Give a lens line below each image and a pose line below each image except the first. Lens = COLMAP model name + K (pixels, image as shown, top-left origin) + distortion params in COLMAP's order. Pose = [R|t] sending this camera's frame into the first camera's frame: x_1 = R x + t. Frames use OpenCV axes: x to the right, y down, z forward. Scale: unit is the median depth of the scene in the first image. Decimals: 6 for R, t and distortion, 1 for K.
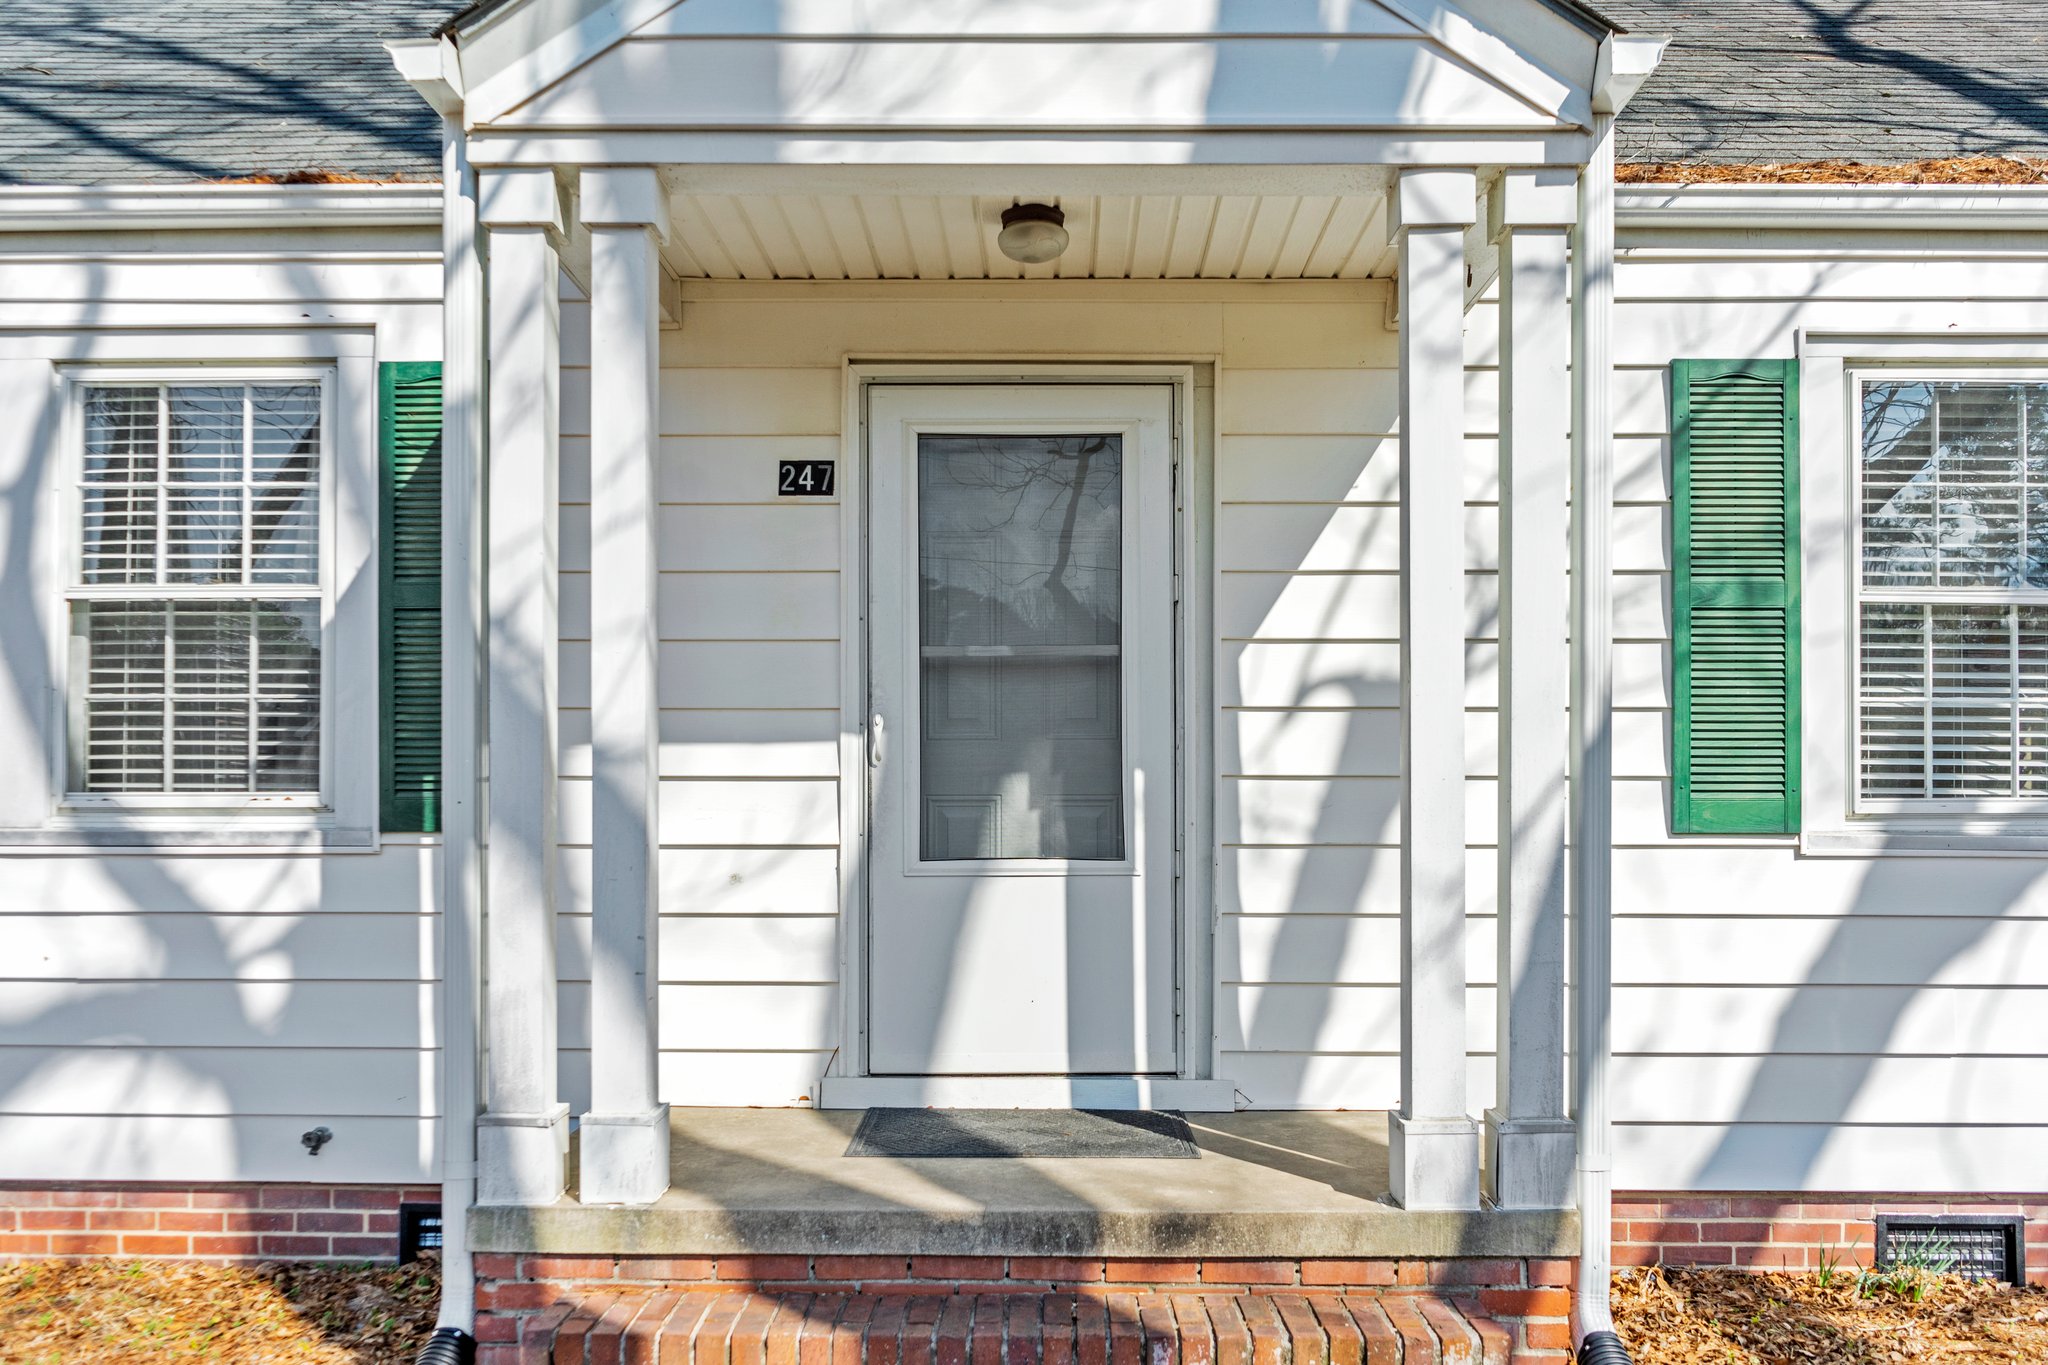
lens RADIAL K [[1656.0, 0, 1023.8], [0, 1656.0, 747.1], [0, 0, 1]] dist [-0.009014, -0.005827]
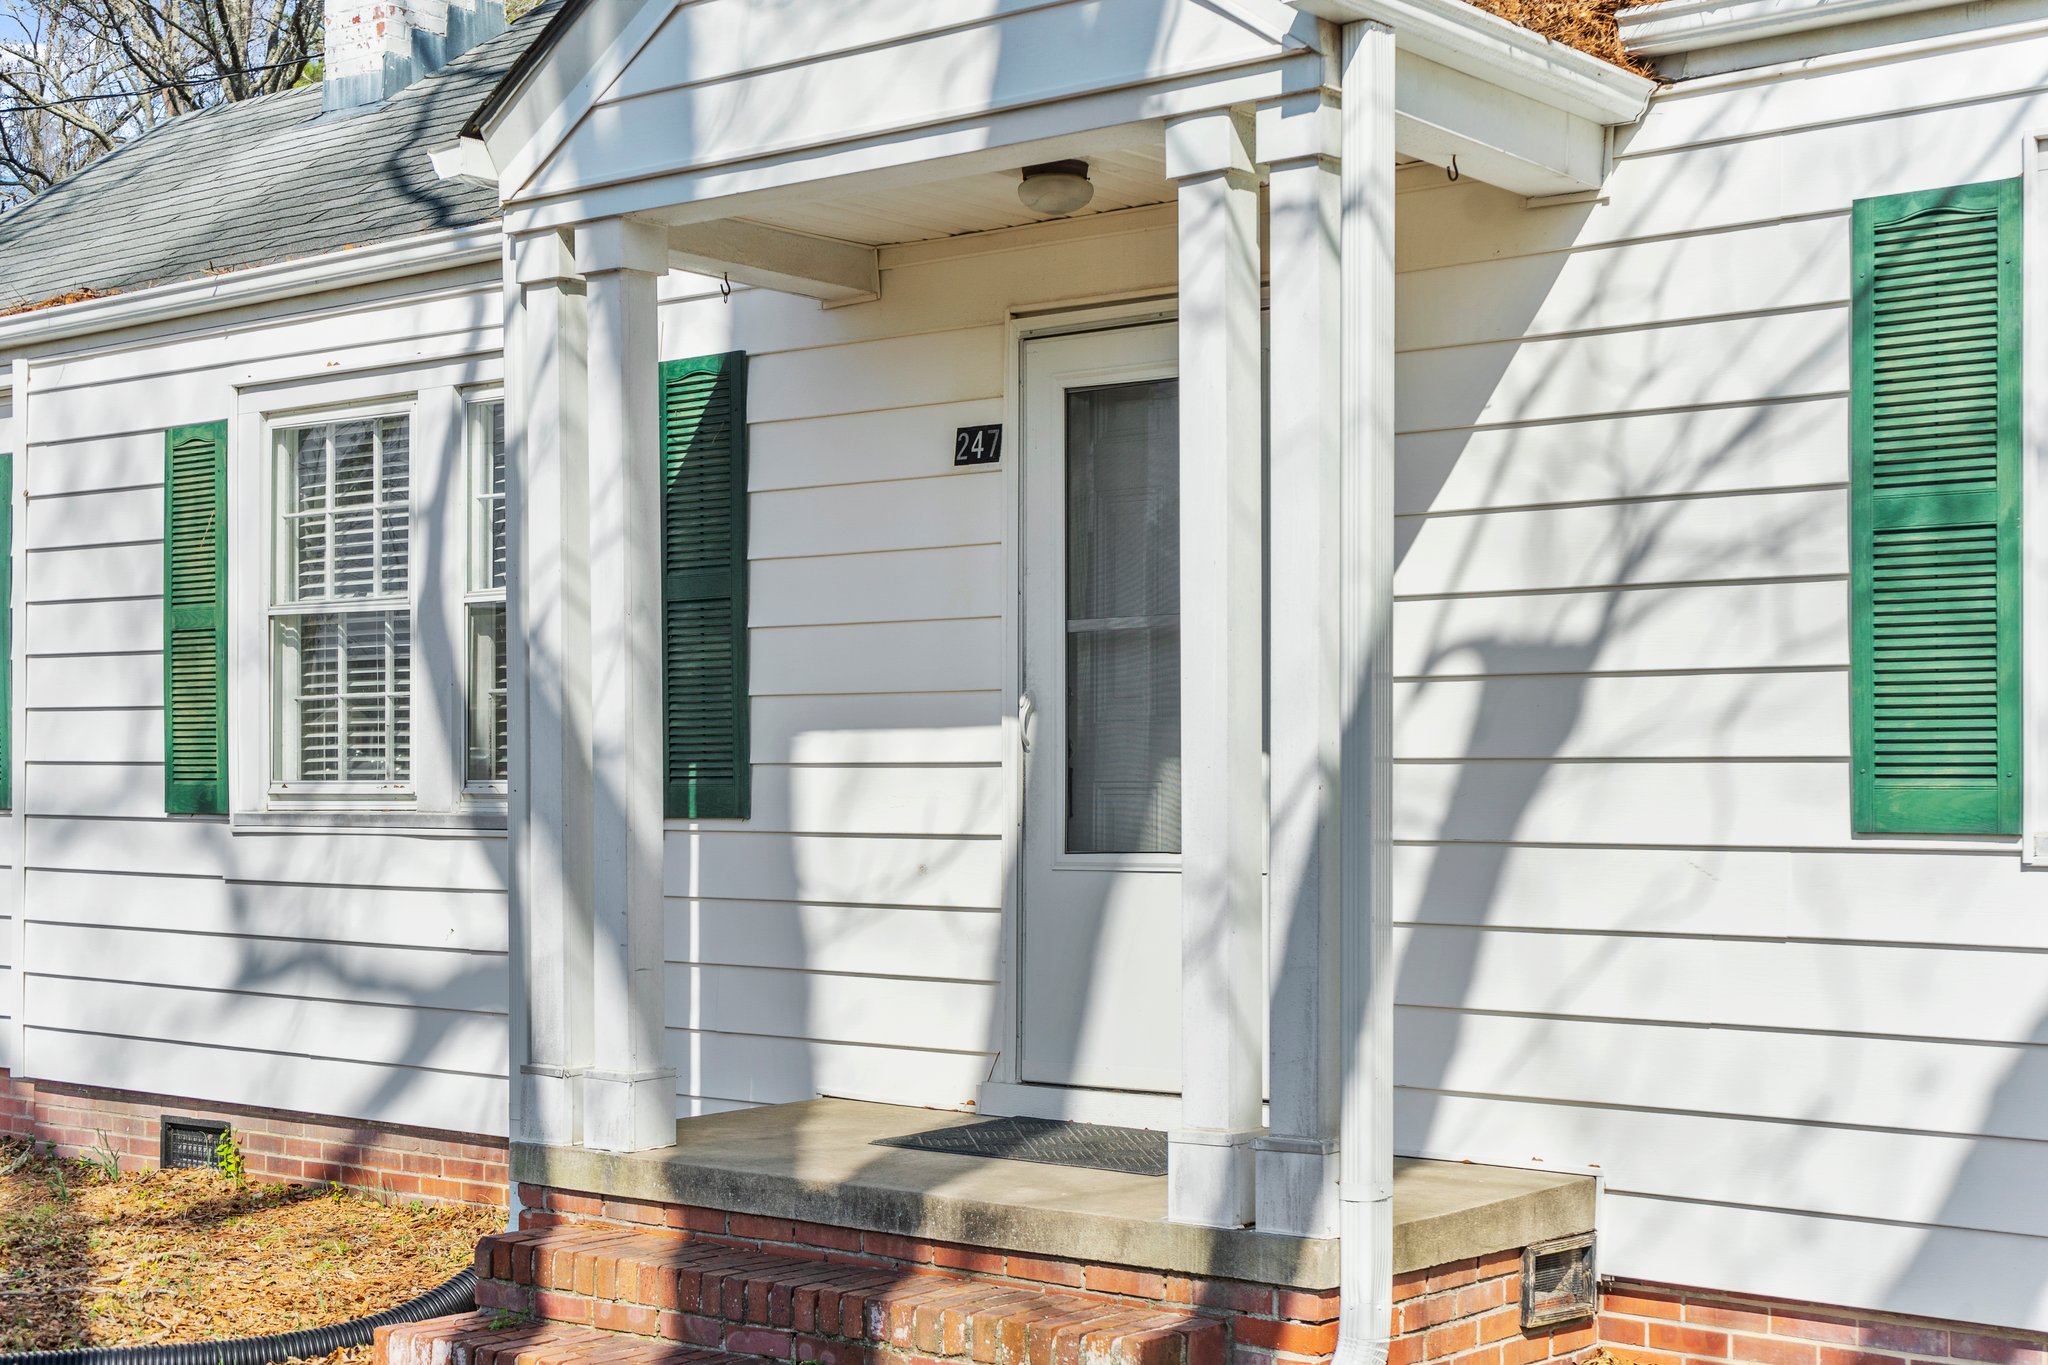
lens RADIAL K [[2804.0, 0, 1024.0], [0, 2804.0, 682.5], [0, 0, 1]] dist [0.011688, 0.086164]
pose [[0.783634, -0.022674, -0.620808, 0.899022], [0.021749, 0.999722, -0.009060, -0.012874], [0.620841, -0.006402, 0.783910, -0.239808]]
